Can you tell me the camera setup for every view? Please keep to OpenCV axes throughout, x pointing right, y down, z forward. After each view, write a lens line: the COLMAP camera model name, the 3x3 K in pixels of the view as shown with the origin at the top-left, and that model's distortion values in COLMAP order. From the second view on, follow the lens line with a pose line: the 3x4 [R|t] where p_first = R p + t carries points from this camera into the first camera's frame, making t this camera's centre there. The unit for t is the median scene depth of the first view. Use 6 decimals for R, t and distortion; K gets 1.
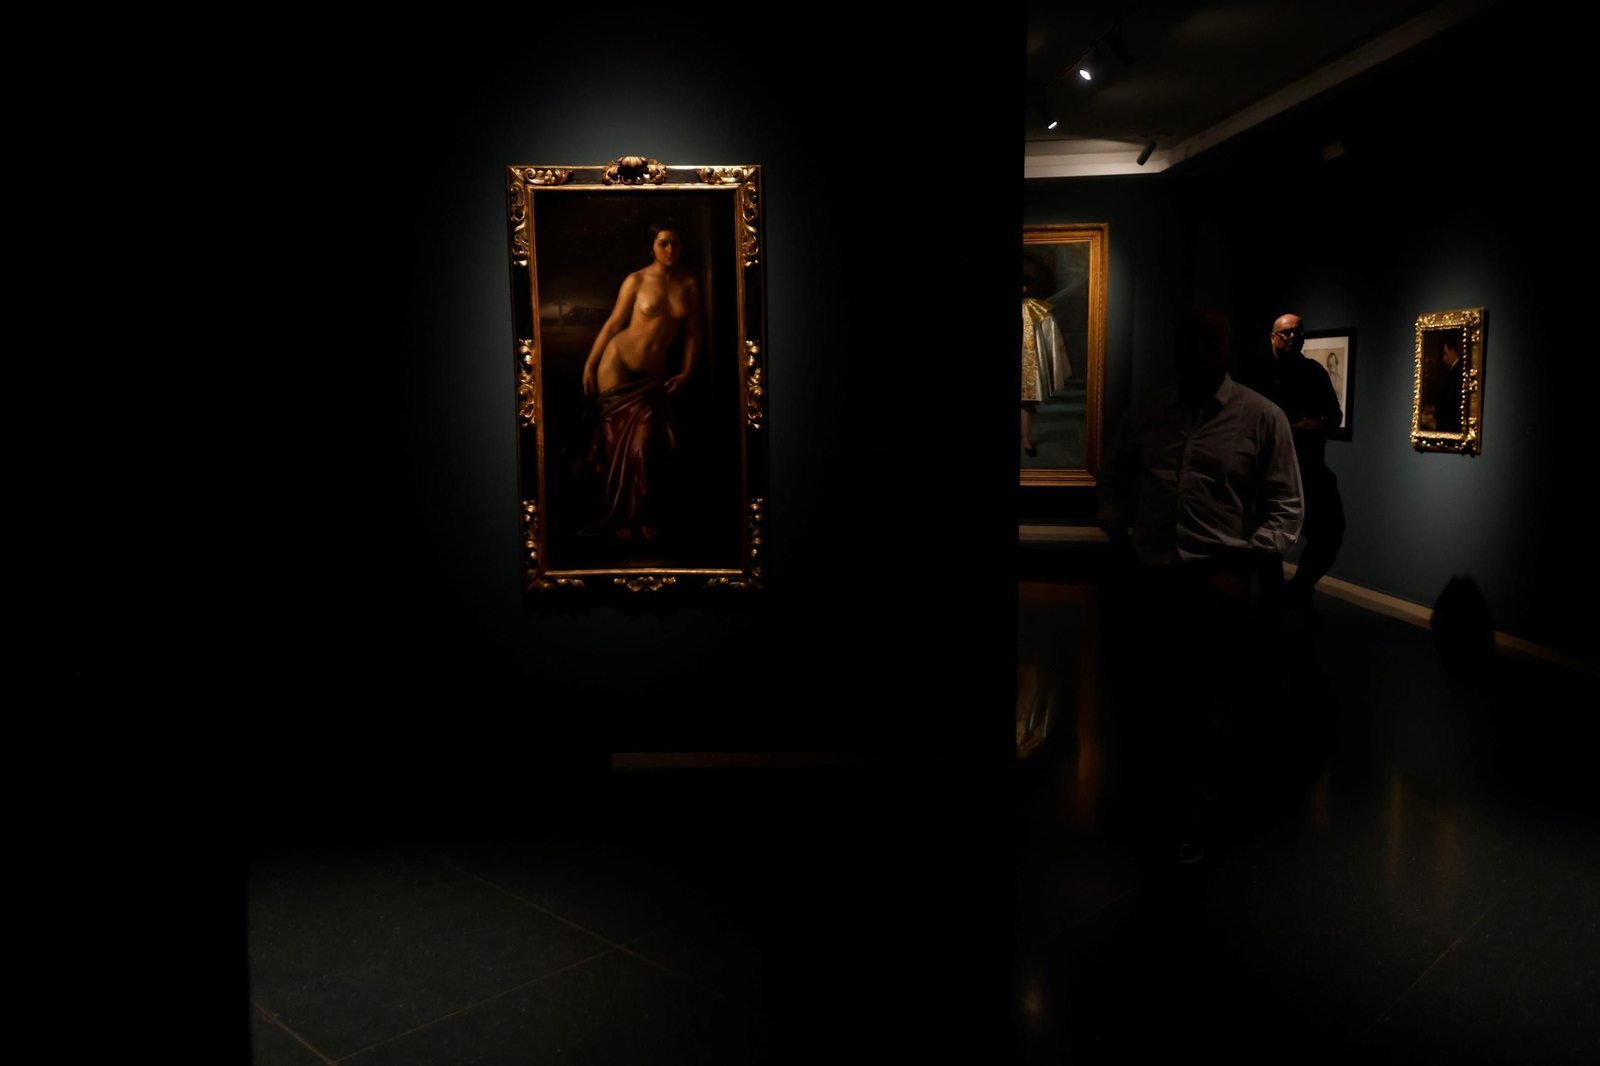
lens RADIAL K [[1276.4, 0, 810.4], [0, 1276.4, 503.3], [0, 0, 1]] dist [0.010582, -0.006817]
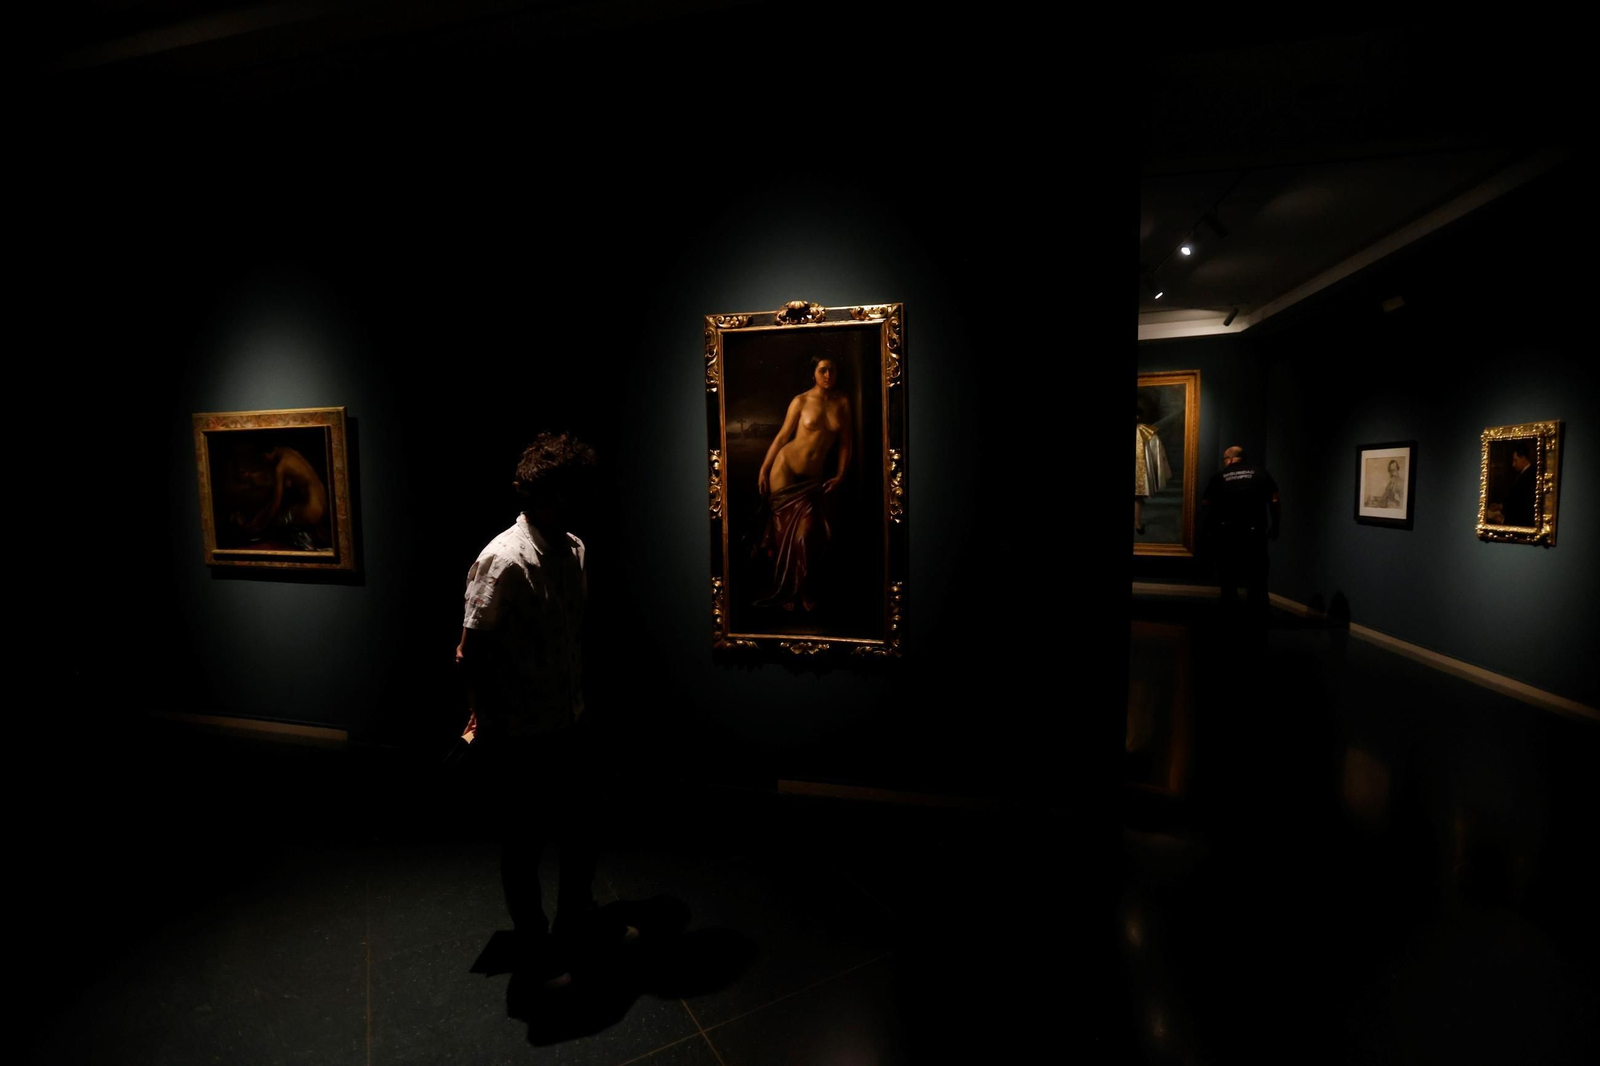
lens RADIAL K [[725.2, 0, 799.3], [0, 725.2, 527.6], [0, 0, 1]] dist [-0.058440, 0.019667]
pose [[0.963421, 0.016307, -0.267494, 0.031559], [-0.024385, 0.999341, -0.026901, -0.021441], [0.266879, 0.032440, 0.963184, 0.208113]]
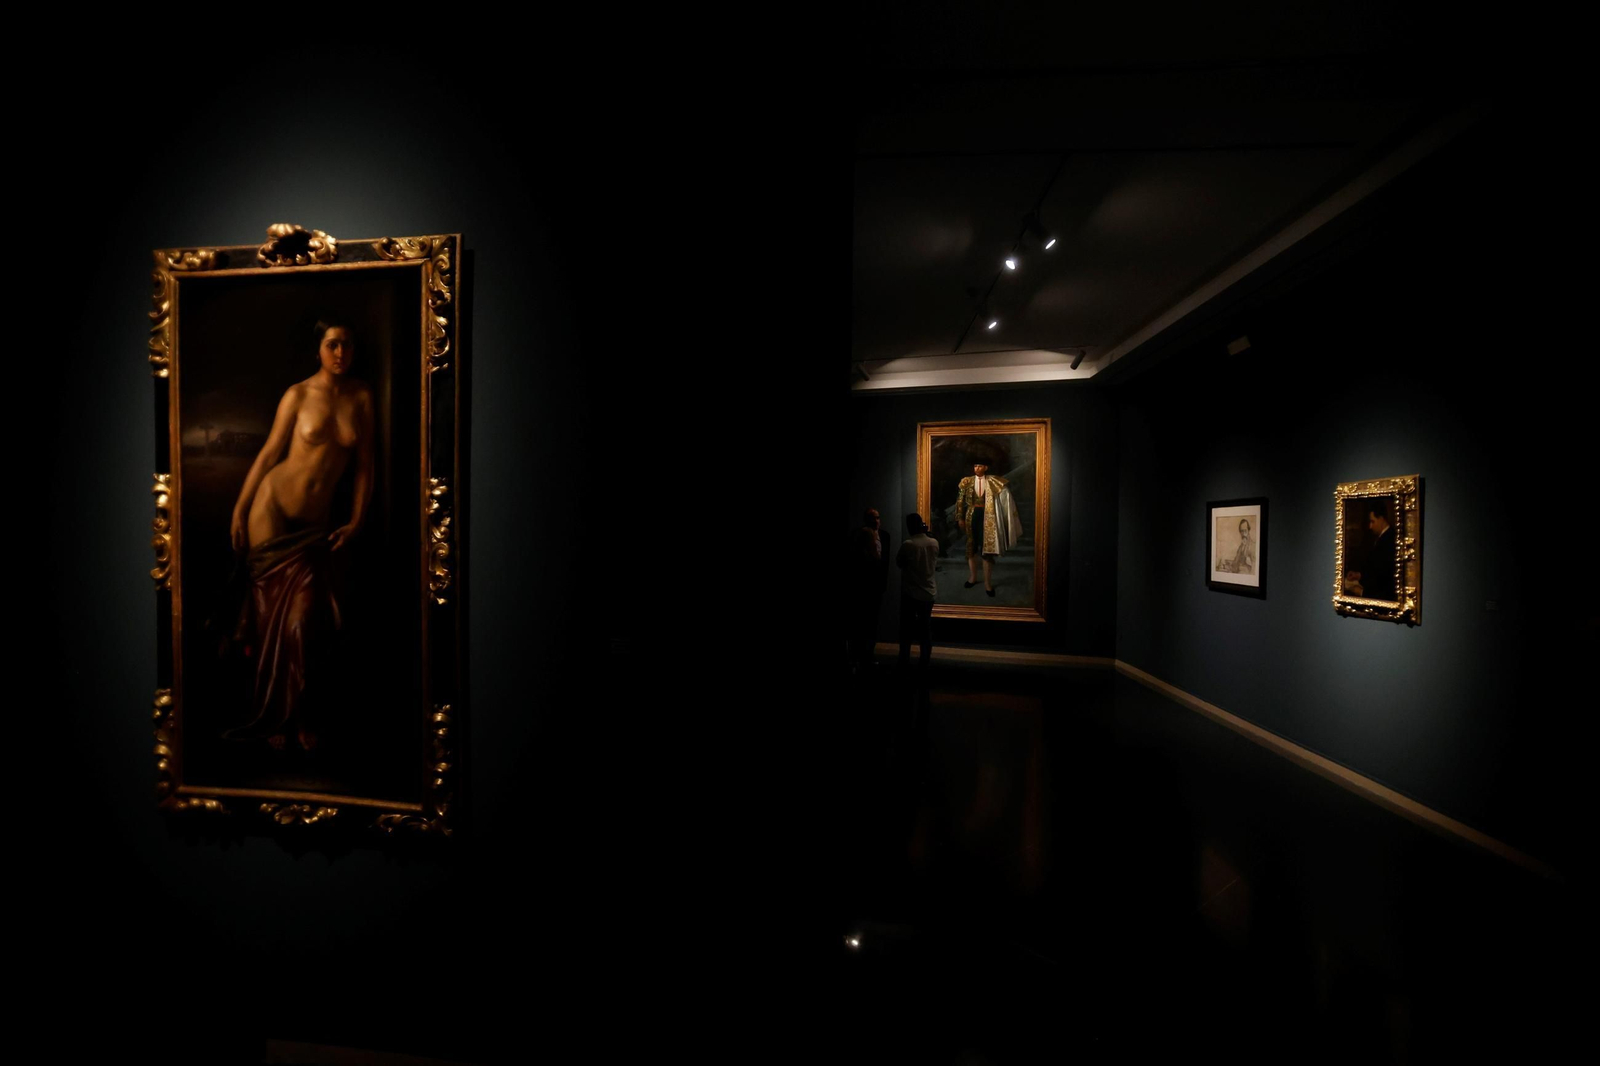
lens RADIAL K [[725.2, 0, 799.8], [0, 725.2, 533.2], [0, 0, 1]] dist [-0.058440, 0.019667]
pose [[0.990713, 0.019633, -0.134543, 0.127405], [-0.032375, 0.995123, -0.093183, -0.042310], [0.132057, 0.096673, 0.986517, 0.404128]]
